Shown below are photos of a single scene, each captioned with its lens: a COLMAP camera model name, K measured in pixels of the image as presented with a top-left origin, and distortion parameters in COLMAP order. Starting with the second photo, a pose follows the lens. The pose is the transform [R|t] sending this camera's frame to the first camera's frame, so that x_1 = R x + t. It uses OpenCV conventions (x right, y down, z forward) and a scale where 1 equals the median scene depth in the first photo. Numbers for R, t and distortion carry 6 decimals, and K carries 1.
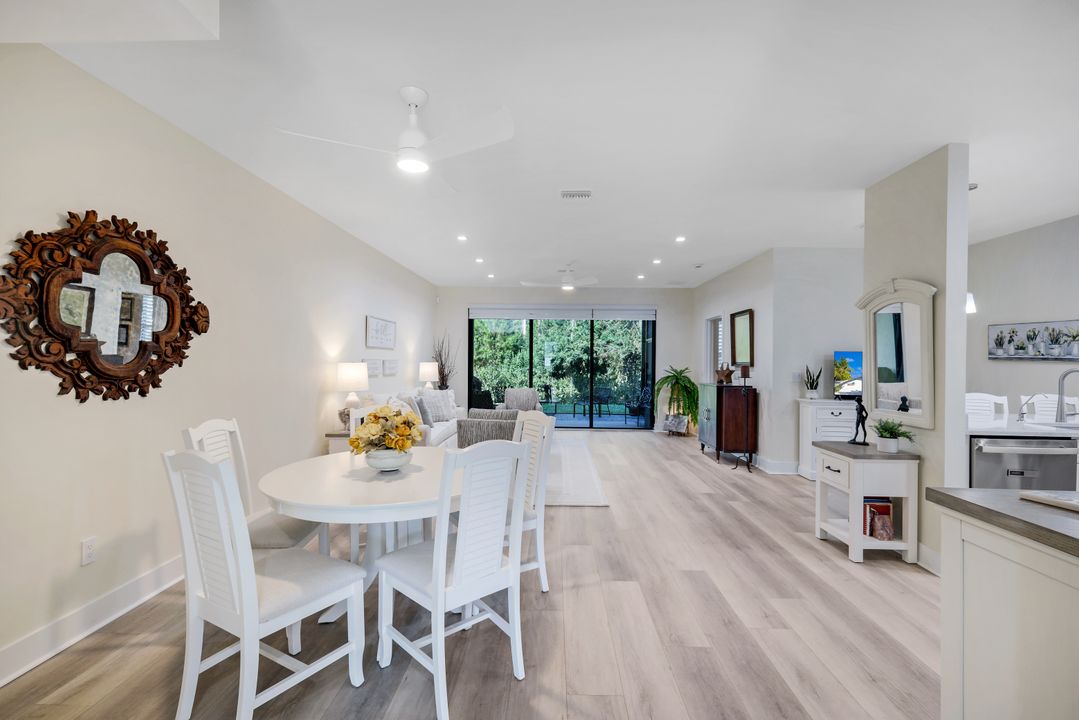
lens RADIAL K [[473.6, 0, 539.5], [0, 473.6, 360.0], [0, 0, 1]] dist [0.001652, 0.000128]
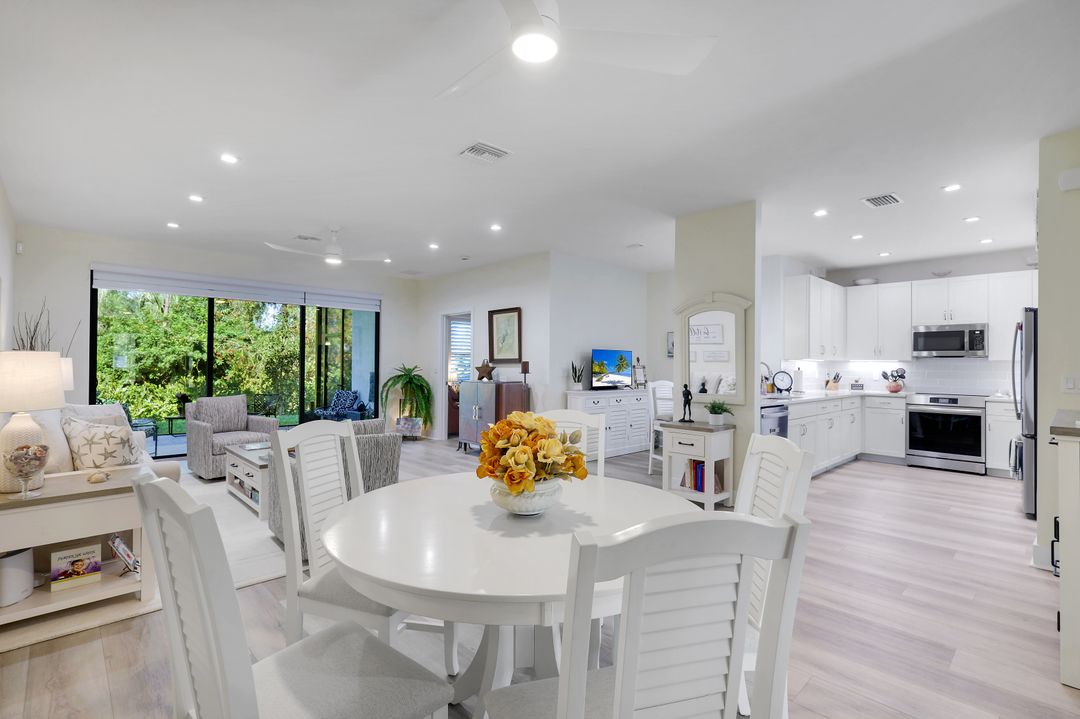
lens RADIAL K [[498.6, 0, 540.0], [0, 498.6, 359.5], [0, 0, 1]] dist [0.002286, 0.000268]
pose [[0.697544, 0.004732, 0.716526, -0.364292], [-0.001666, 0.999986, -0.004982, 0.014050], [-0.716540, 0.002282, 0.697543, 0.248519]]
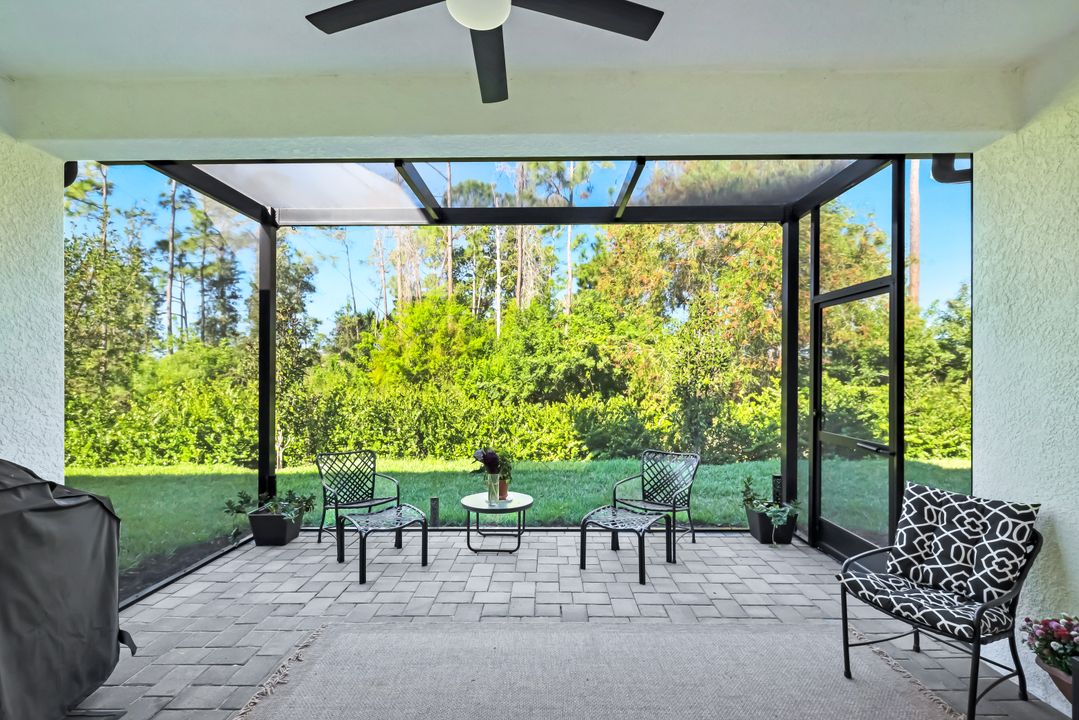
lens RADIAL K [[485.5, 0, 539.5], [0, 485.5, 360.0], [0, 0, 1]] dist [0.001582, 0.000108]
pose [[0.999750, -0.017502, 0.013948, 0.113562], [0.017797, 0.999615, -0.021279, 0.005673], [-0.013570, 0.021522, 0.999676, 1.711425]]
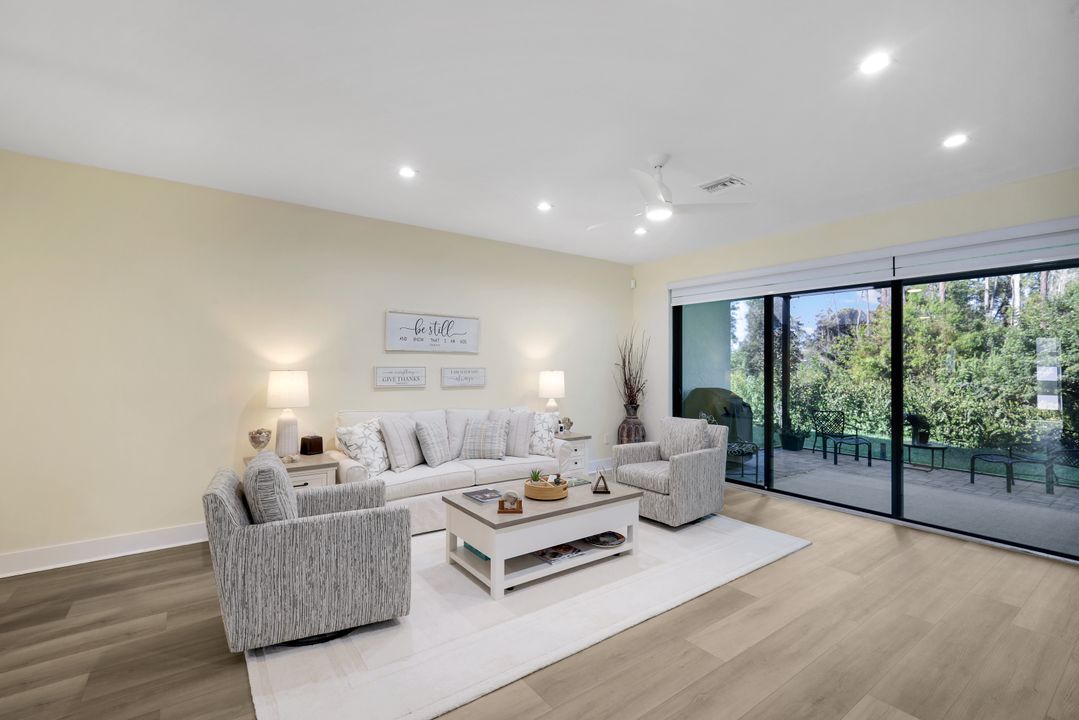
lens RADIAL K [[473.6, 0, 539.5], [0, 473.6, 360.0], [0, 0, 1]] dist [0.001652, 0.000128]
pose [[0.612629, -0.015058, -0.790227, 0.466152], [-0.001193, 0.999800, -0.019976, 0.003099], [0.790370, 0.013181, 0.612488, 0.790237]]
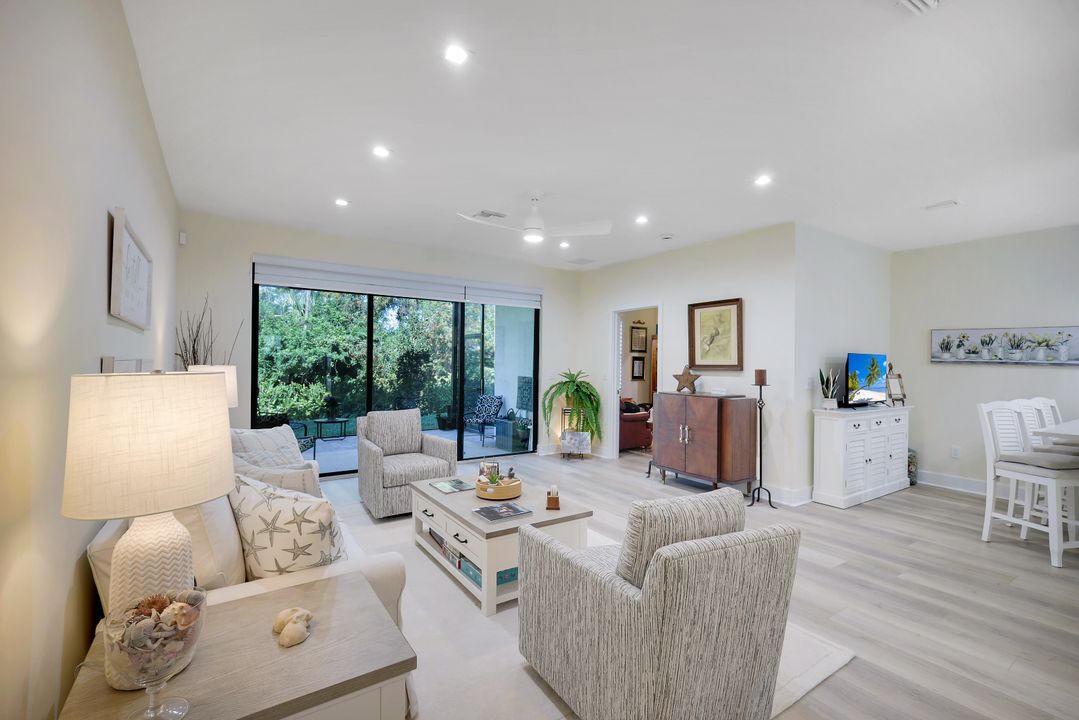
lens RADIAL K [[473.6, 0, 539.5], [0, 473.6, 360.0], [0, 0, 1]] dist [0.001652, 0.000128]
pose [[0.810942, 0.005519, 0.585101, -0.352374], [-0.005694, 0.999983, -0.001539, -0.001137], [-0.585099, -0.002084, 0.810959, 0.661724]]
